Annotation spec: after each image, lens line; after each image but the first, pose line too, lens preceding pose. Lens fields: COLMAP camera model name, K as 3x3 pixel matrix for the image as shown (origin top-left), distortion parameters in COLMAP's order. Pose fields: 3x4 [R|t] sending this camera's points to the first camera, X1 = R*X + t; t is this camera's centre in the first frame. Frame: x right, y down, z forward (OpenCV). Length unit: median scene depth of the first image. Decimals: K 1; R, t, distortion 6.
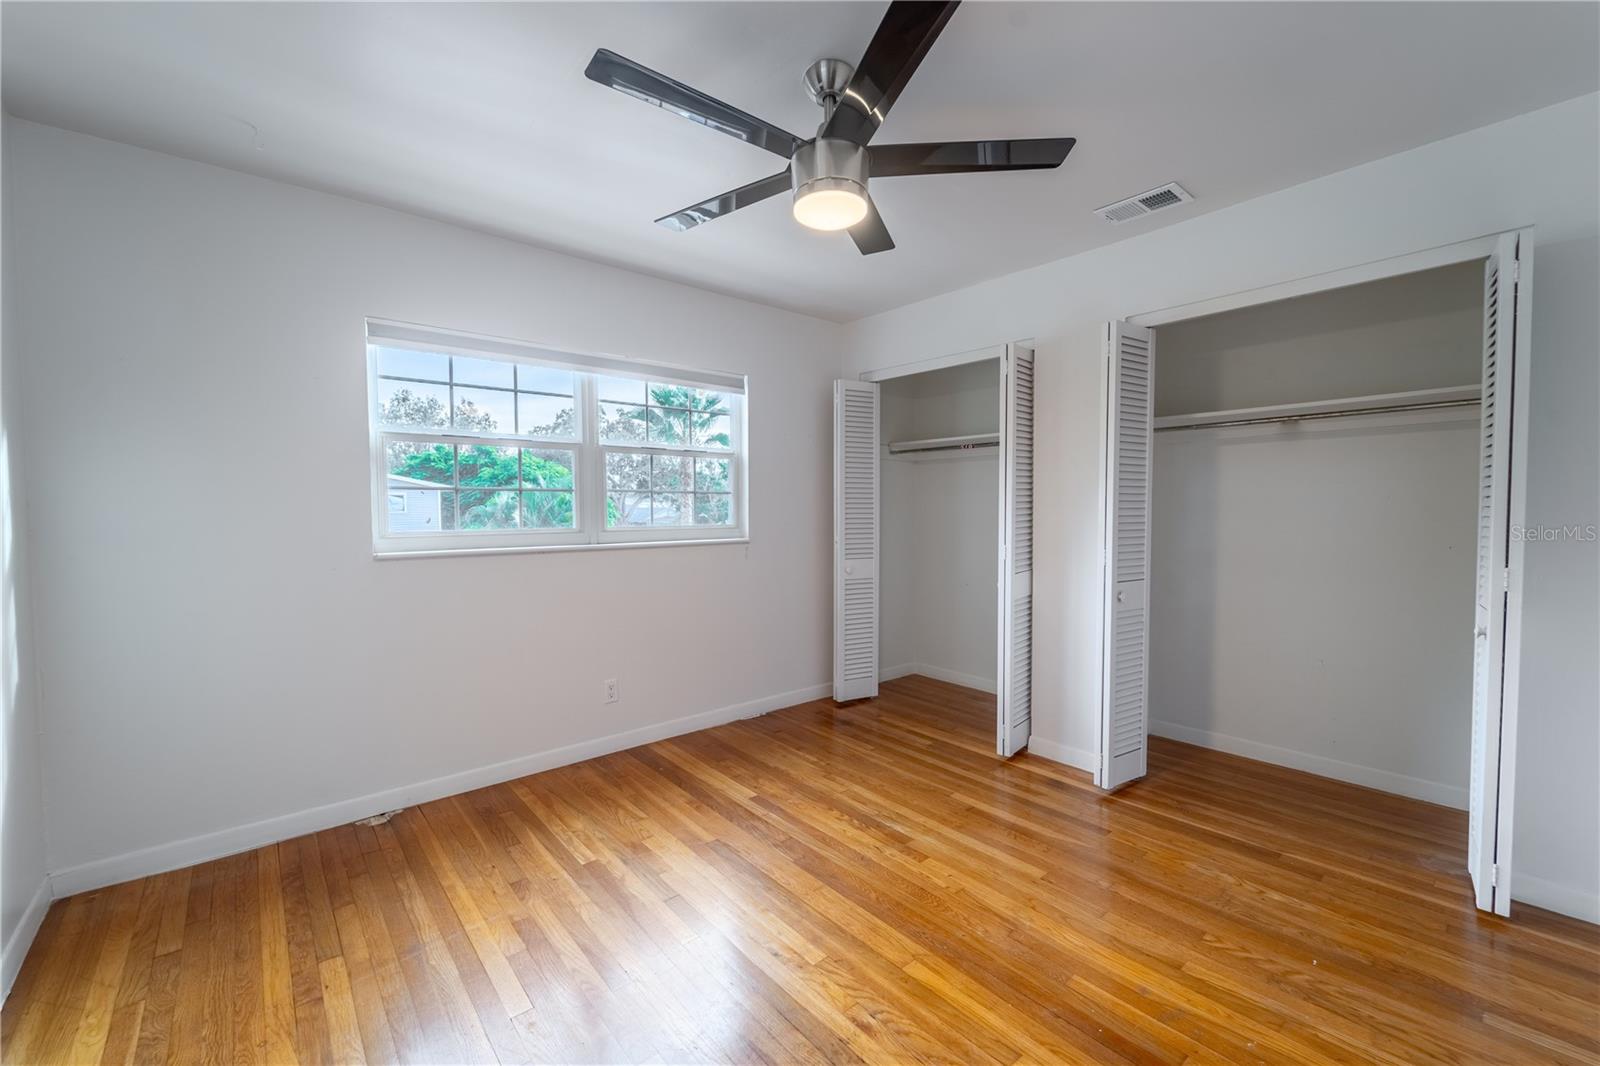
lens RADIAL K [[650.0, 0, 800.0], [0, 650.0, 533.0], [0, 0, 1]] dist [0.001679, -0.000416]
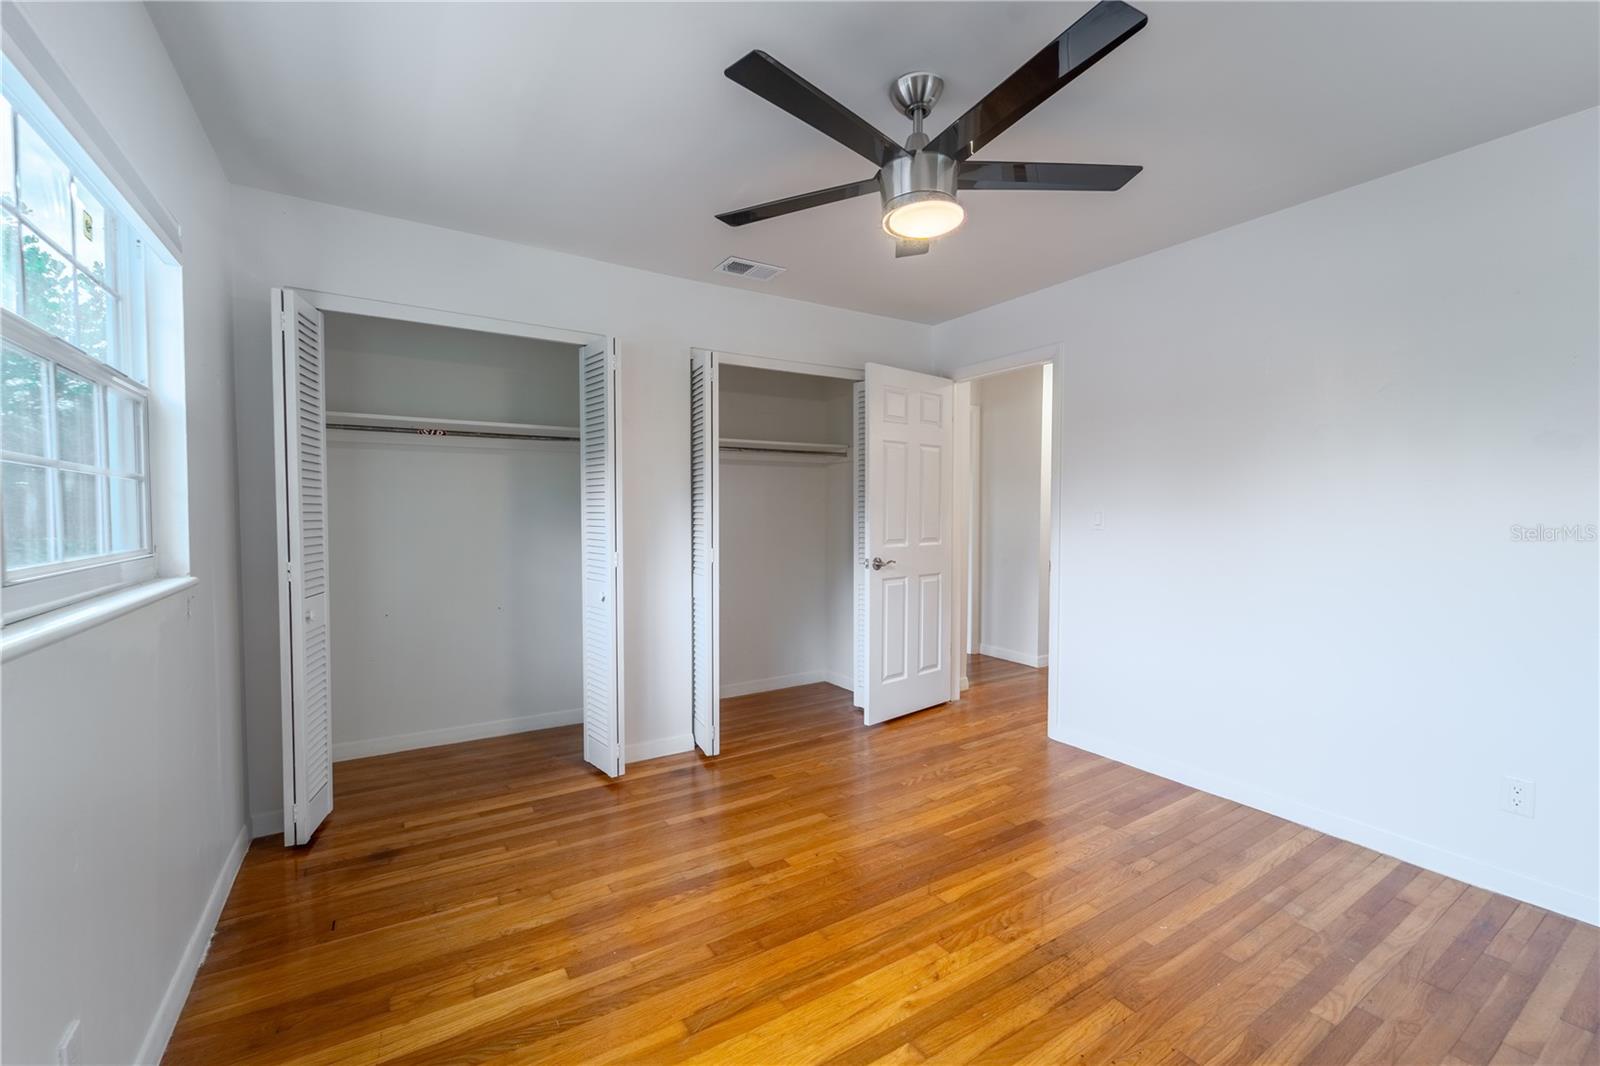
lens RADIAL K [[650.0, 0, 800.0], [0, 650.0, 533.0], [0, 0, 1]] dist [0.001679, -0.000416]
pose [[0.146138, -0.027828, 0.988873, -0.582399], [0.039655, 0.998966, 0.022251, -0.018462], [-0.988469, 0.035962, 0.147091, 0.609158]]
